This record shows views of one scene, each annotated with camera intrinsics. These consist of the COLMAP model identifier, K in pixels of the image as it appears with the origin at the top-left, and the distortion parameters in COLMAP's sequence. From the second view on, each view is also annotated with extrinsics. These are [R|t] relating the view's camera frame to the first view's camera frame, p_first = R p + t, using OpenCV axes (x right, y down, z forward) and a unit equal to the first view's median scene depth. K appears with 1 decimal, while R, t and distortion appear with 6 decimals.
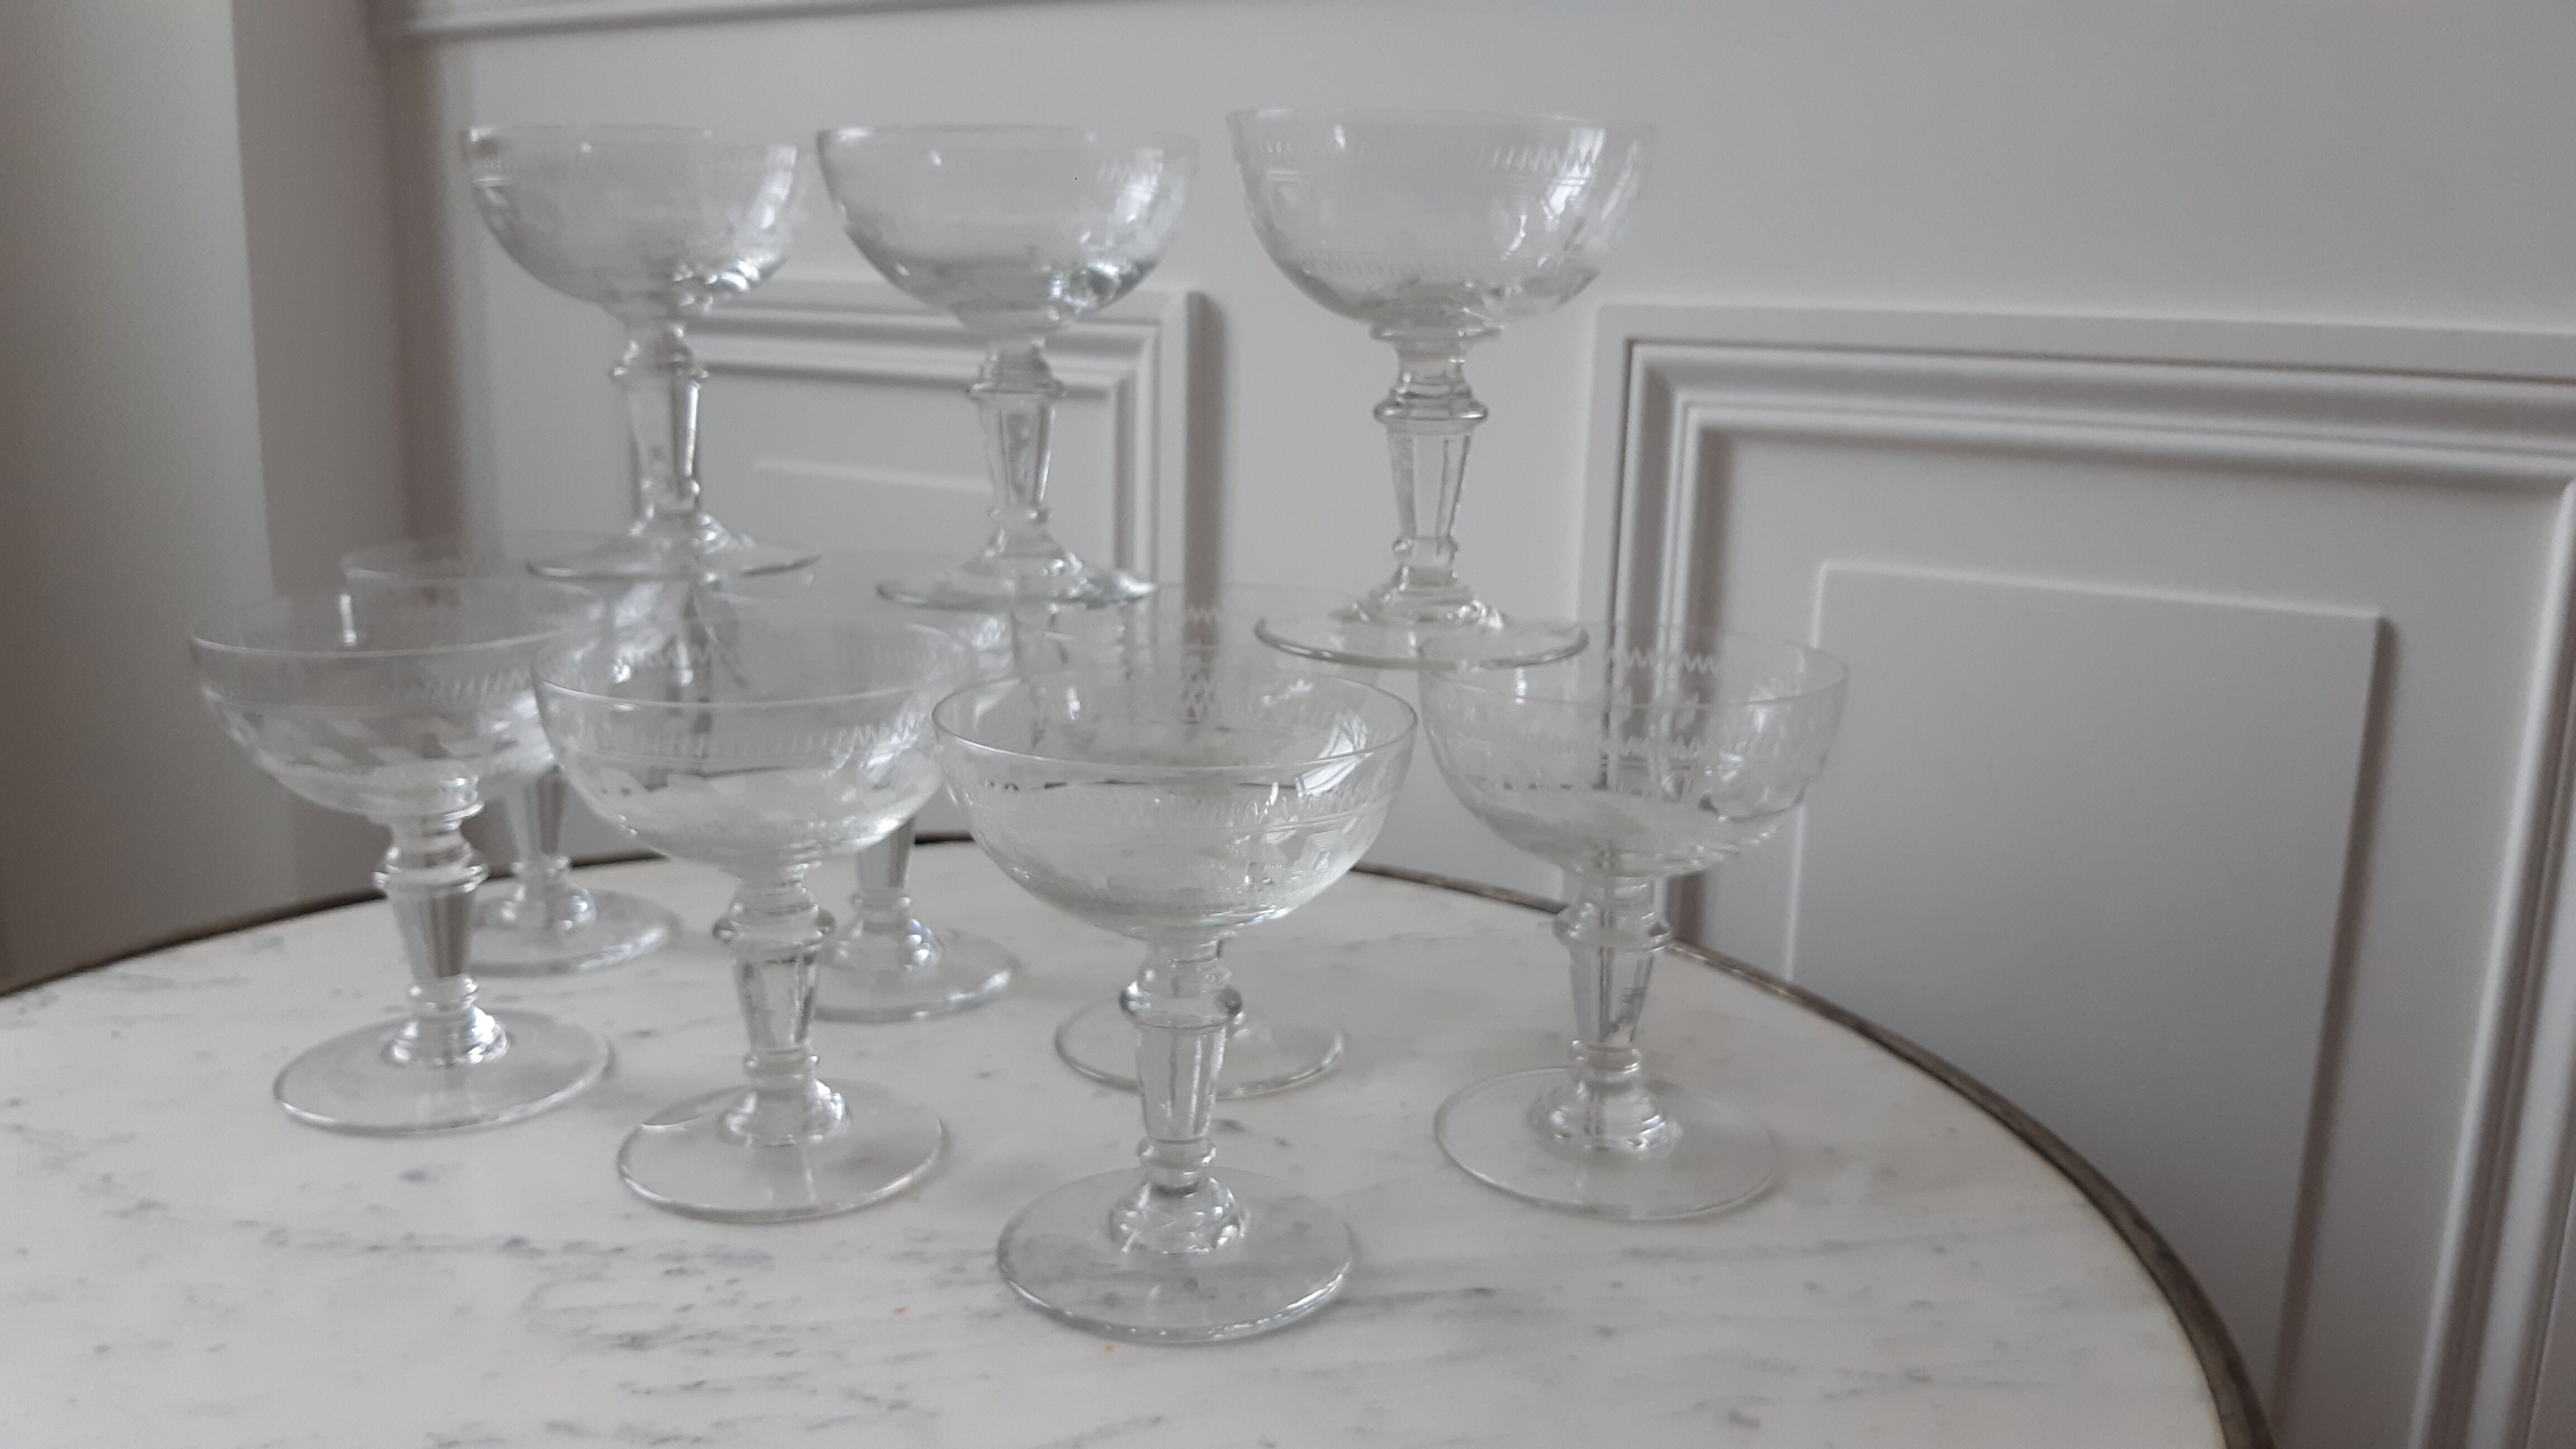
lens RADIAL K [[2054.3, 0, 1248.3], [0, 2054.3, 722.0], [0, 0, 1]] dist [0.062525, -0.145584]
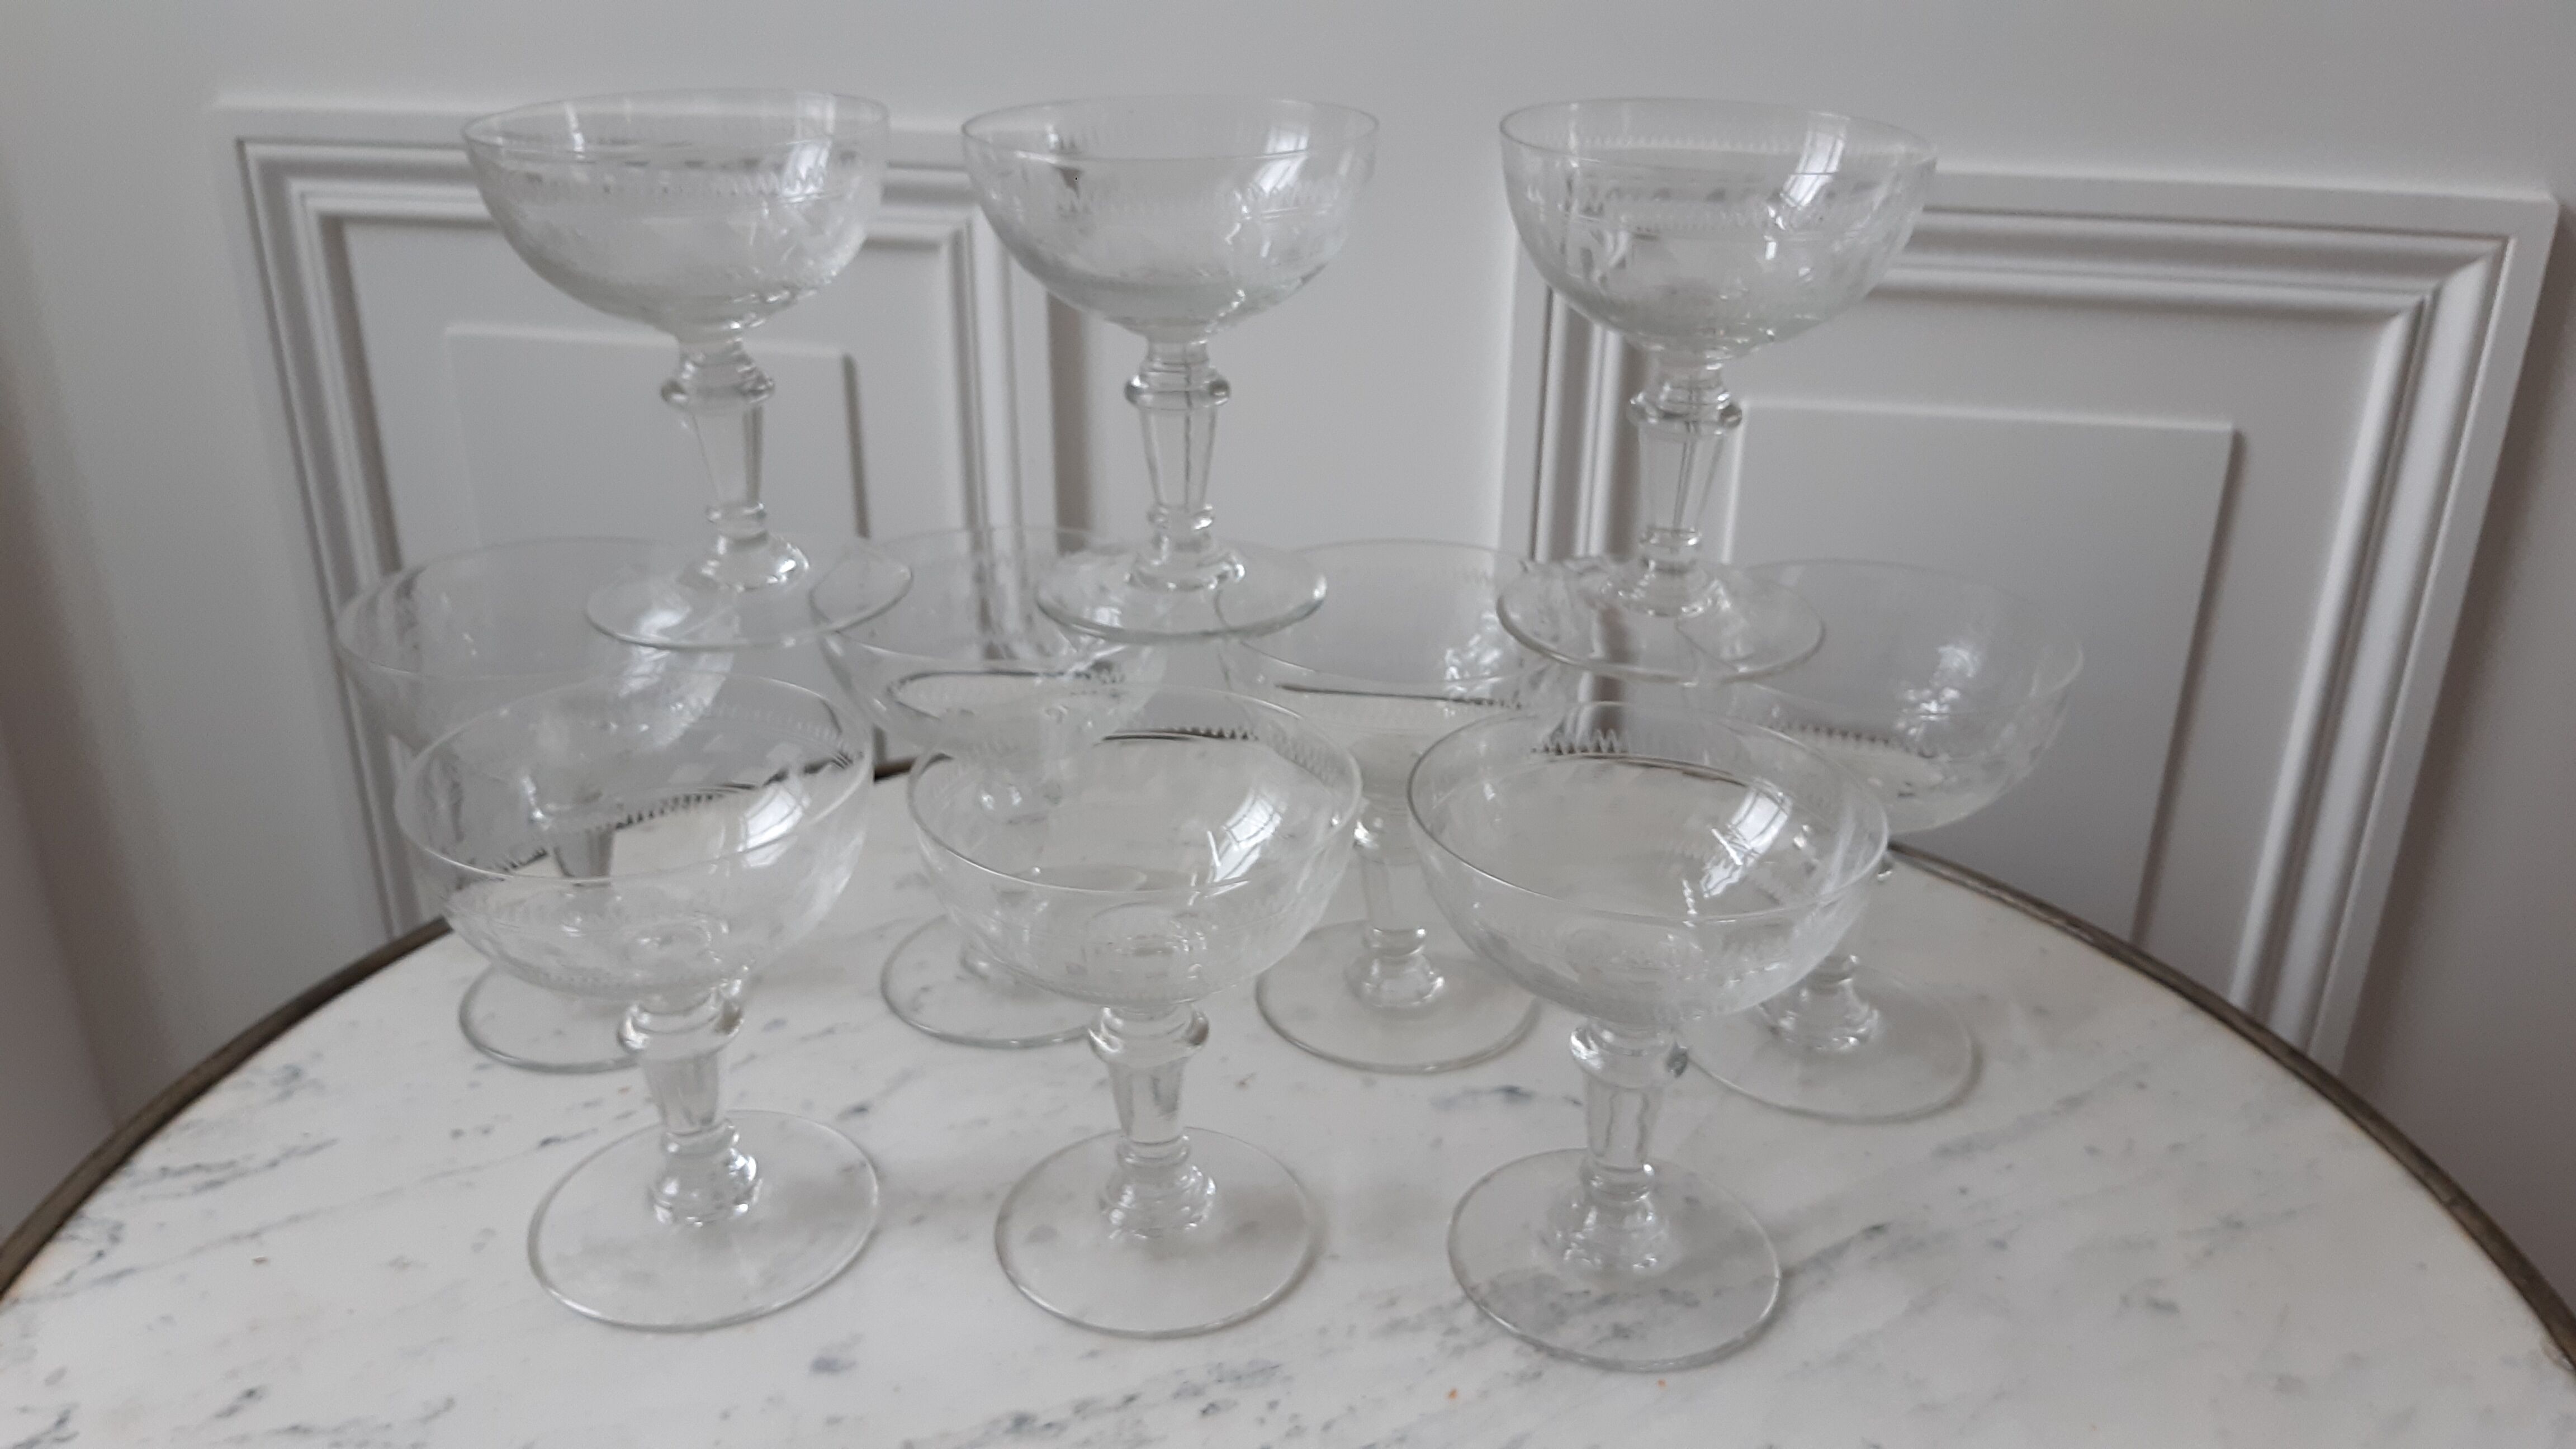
lens RADIAL K [[2034.3, 0, 1287.8], [0, 2034.3, 762.8], [0, 0, 1]] dist [0.065277, -0.136550]
pose [[0.922751, -0.177742, 0.341962, -0.428297], [0.093383, 0.963975, 0.249061, -0.232094], [-0.373912, -0.197887, 0.906107, 0.112580]]
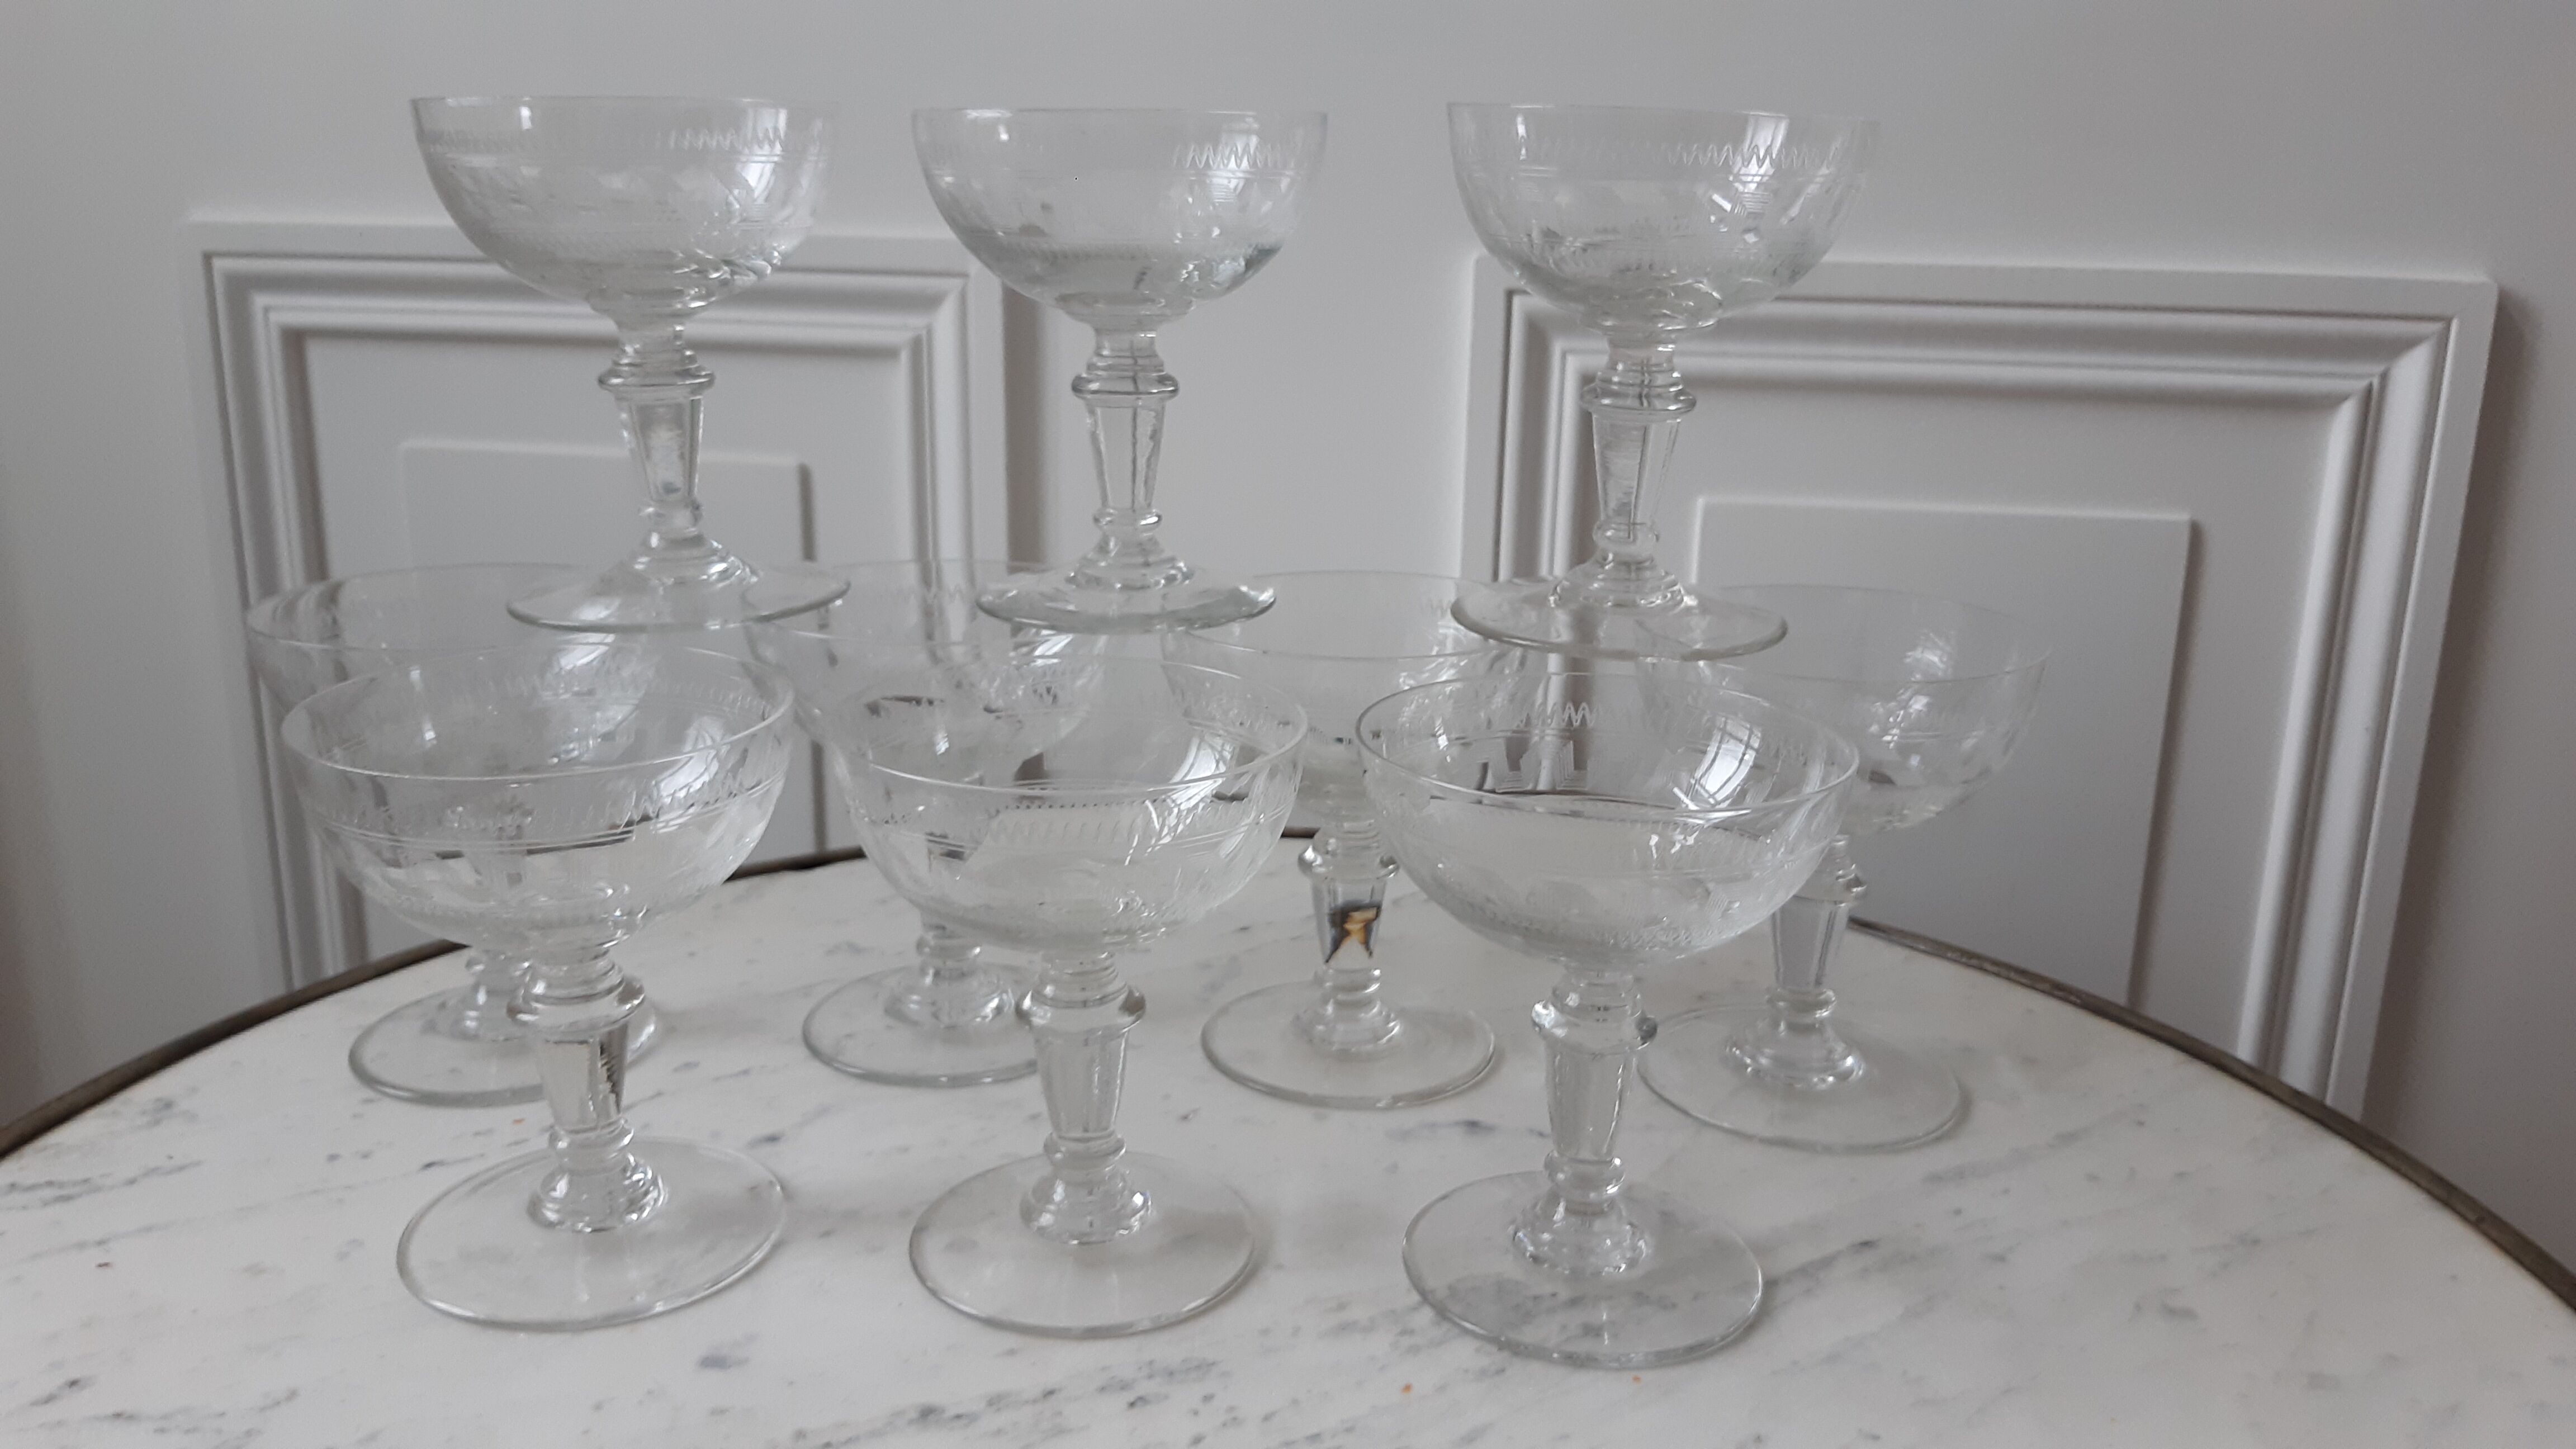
lens RADIAL K [[2034.3, 0, 1287.8], [0, 2034.3, 762.8], [0, 0, 1]] dist [0.065277, -0.136550]
pose [[0.918416, -0.117097, 0.377889, -0.425773], [0.086751, 0.991553, 0.096418, -0.078264], [-0.385988, -0.055769, 0.920817, 0.125969]]
